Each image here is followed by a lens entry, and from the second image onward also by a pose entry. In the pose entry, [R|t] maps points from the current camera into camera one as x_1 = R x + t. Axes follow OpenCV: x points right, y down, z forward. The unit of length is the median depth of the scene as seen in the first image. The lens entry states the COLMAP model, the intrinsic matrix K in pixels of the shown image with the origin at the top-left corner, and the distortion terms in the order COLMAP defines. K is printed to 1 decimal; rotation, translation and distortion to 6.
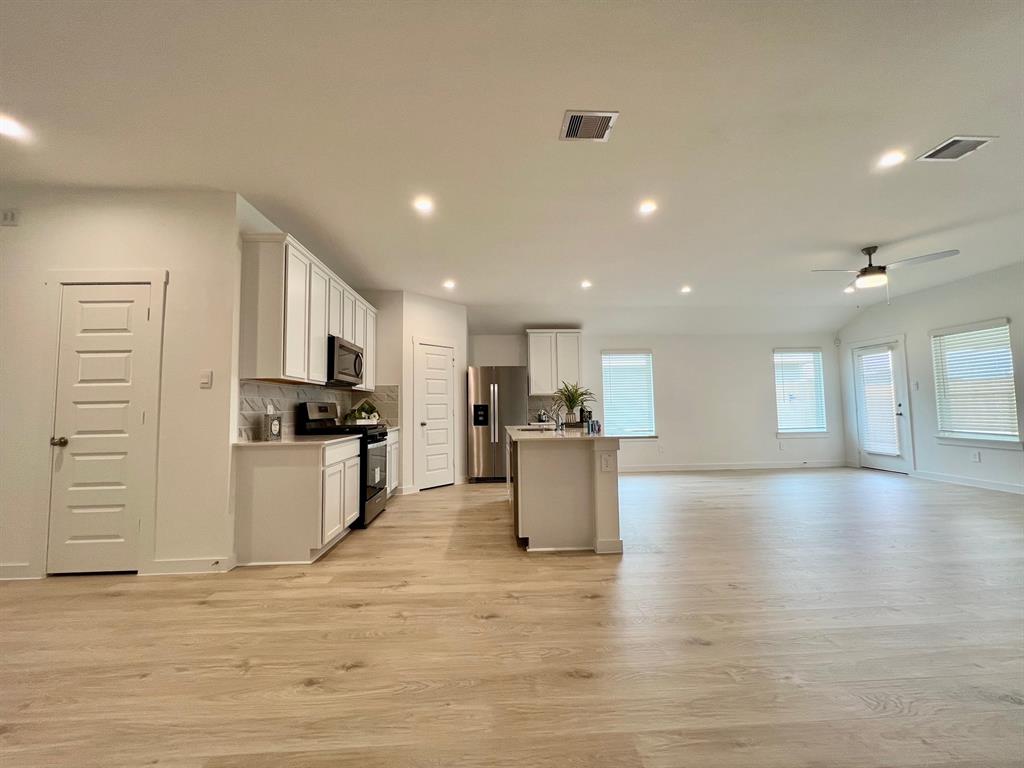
lens RADIAL K [[411.3, 0, 512.1], [0, 411.3, 382.4], [0, 0, 1]] dist [-0.000106, 0.000057]
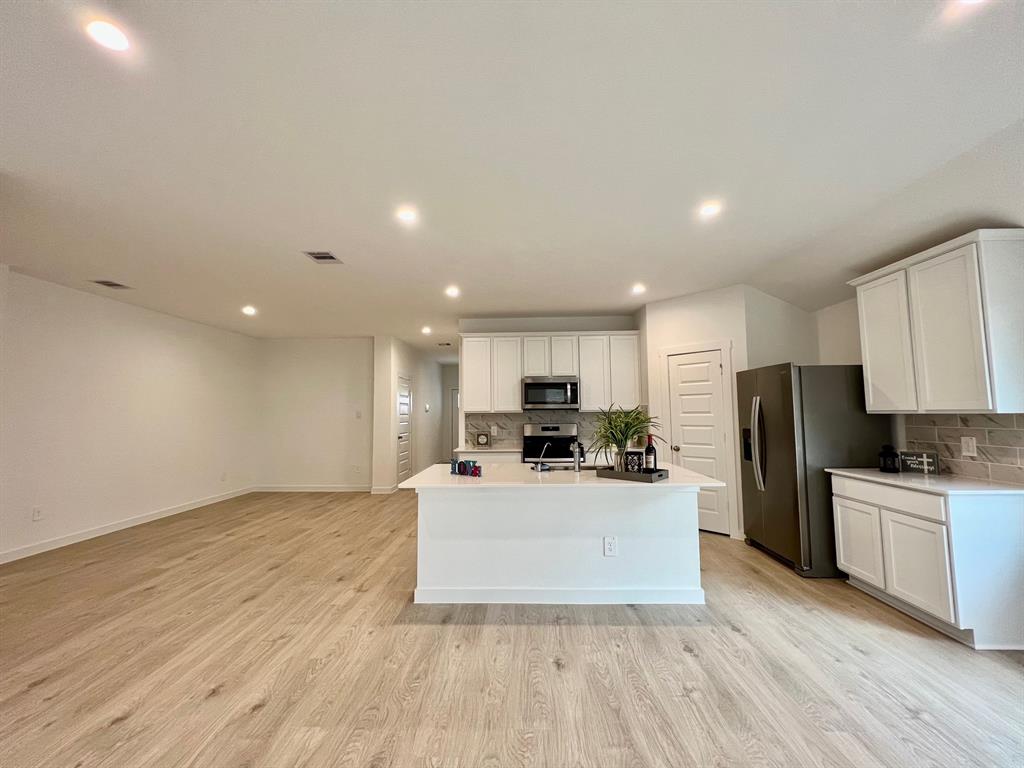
lens RADIAL K [[411.3, 0, 512.1], [0, 411.3, 382.4], [0, 0, 1]] dist [-0.000106, 0.000057]
pose [[-0.082851, -0.059623, -0.994777, 0.689167], [0.074743, 0.995025, -0.065863, -0.004780], [0.993755, -0.079809, -0.077982, 0.758353]]
